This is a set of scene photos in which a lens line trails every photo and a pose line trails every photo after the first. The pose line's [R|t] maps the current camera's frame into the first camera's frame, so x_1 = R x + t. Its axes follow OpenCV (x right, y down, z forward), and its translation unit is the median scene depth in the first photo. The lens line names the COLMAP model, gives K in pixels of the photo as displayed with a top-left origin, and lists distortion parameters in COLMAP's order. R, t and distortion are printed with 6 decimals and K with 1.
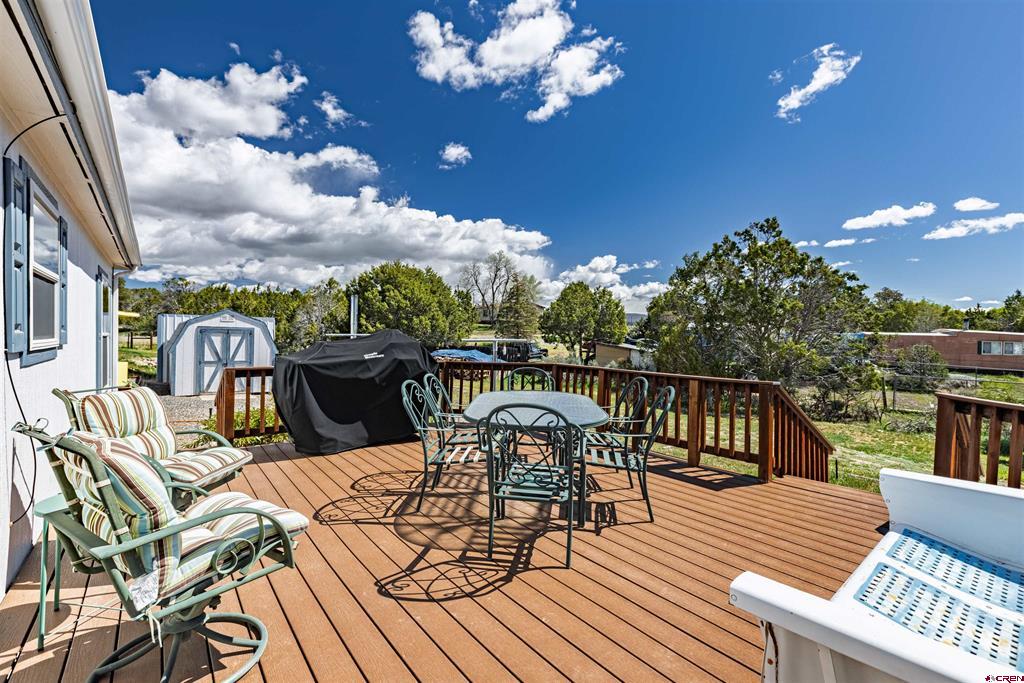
lens RADIAL K [[460.2, 0, 510.6], [0, 460.2, 338.2], [0, 0, 1]] dist [0.000259, 0.000038]
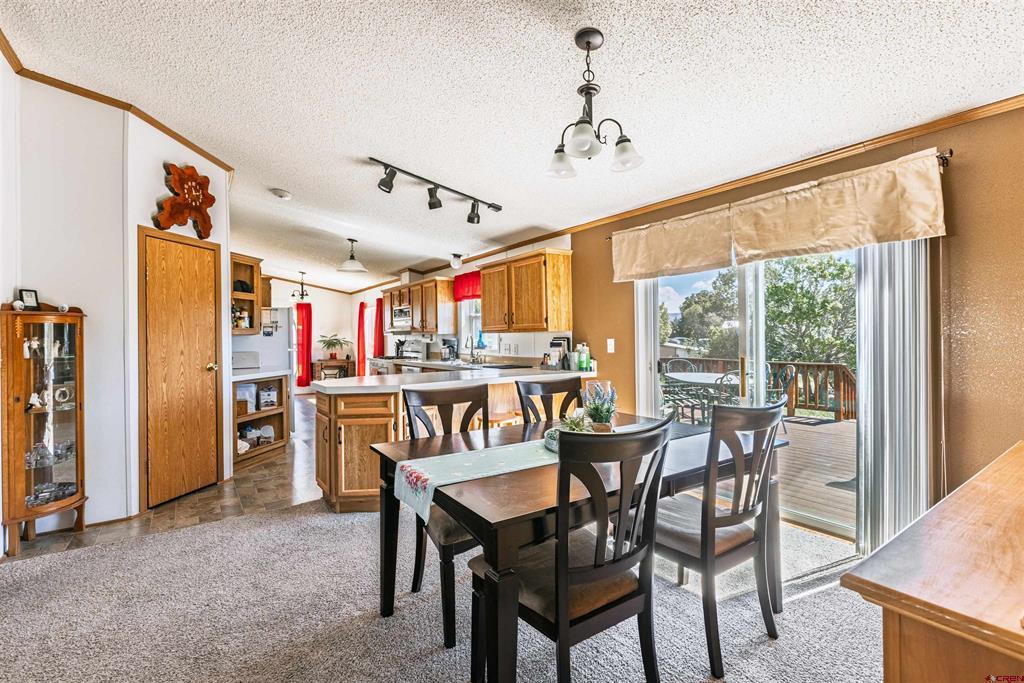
lens RADIAL K [[460.2, 0, 509.5], [0, 460.2, 339.0], [0, 0, 1]] dist [0.000259, 0.000038]
pose [[0.998571, -0.020714, -0.049255, -0.112411], [0.020602, 0.999784, -0.002788, -0.003322], [0.049302, 0.001770, 0.998782, -0.149404]]
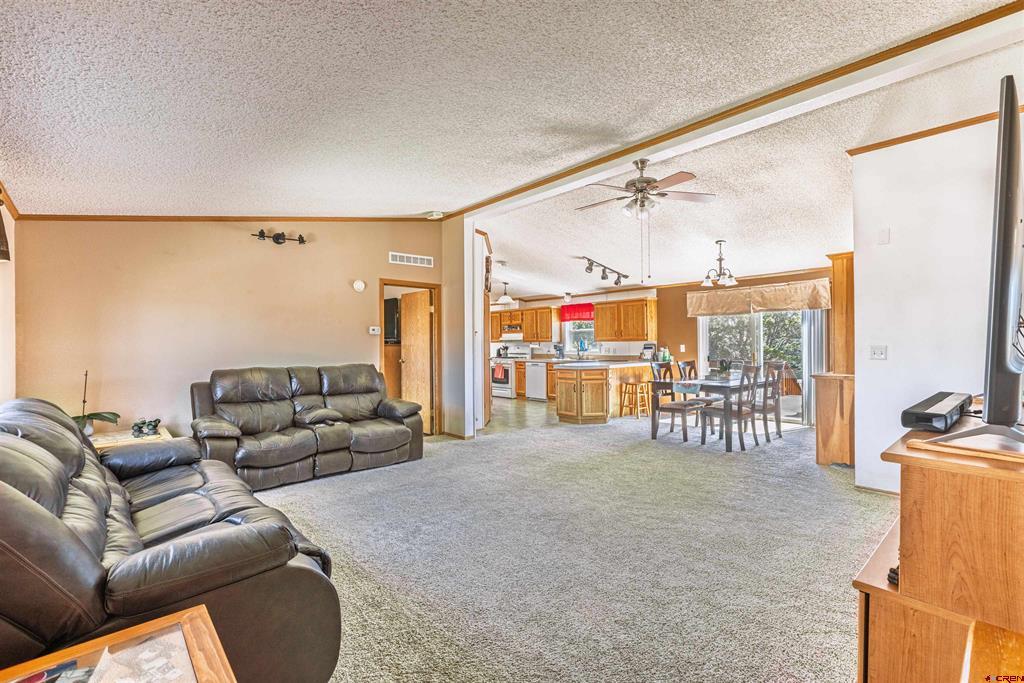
lens RADIAL K [[460.2, 0, 516.6], [0, 460.2, 346.6], [0, 0, 1]] dist [0.000259, 0.000038]
pose [[0.996909, -0.017004, 0.076707, -1.395328], [0.017136, 0.999853, -0.001065, -0.005600], [-0.076677, 0.002376, 0.997053, -1.819757]]
